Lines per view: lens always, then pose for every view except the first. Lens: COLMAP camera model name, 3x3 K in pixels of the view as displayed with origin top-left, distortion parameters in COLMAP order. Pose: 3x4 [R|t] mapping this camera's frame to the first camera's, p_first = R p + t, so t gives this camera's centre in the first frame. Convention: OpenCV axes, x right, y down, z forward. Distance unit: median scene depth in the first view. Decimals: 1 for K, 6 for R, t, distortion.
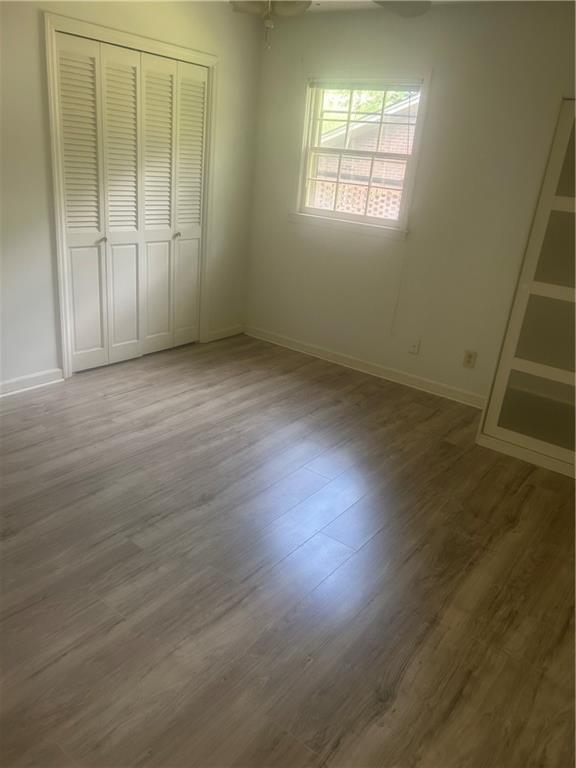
lens RADIAL K [[587.1, 0, 290.9], [0, 587.1, 382.2], [0, 0, 1]] dist [0.047860, -0.033763]
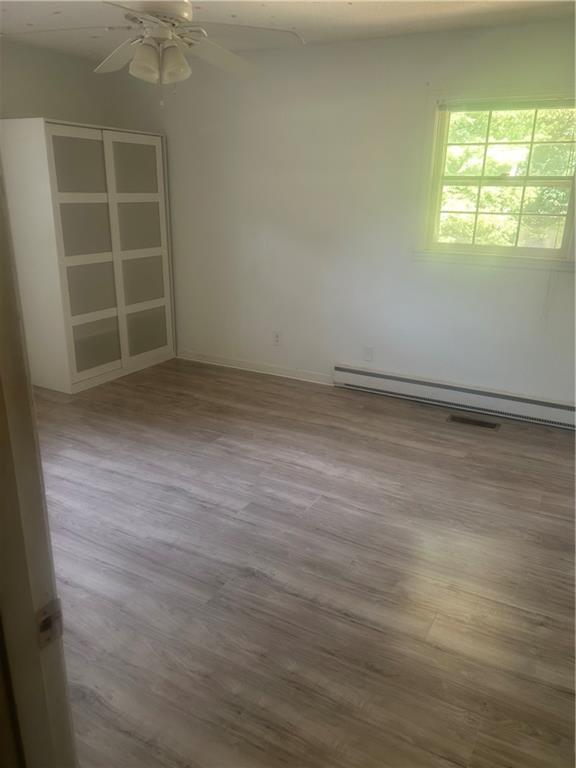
lens RADIAL K [[587.1, 0, 290.0], [0, 587.1, 384.2], [0, 0, 1]] dist [0.047860, -0.033763]
pose [[-0.147157, -0.399350, 0.904911, -1.239772], [0.331983, 0.841859, 0.425512, -0.415275], [-0.931736, 0.363032, 0.008693, 0.784212]]
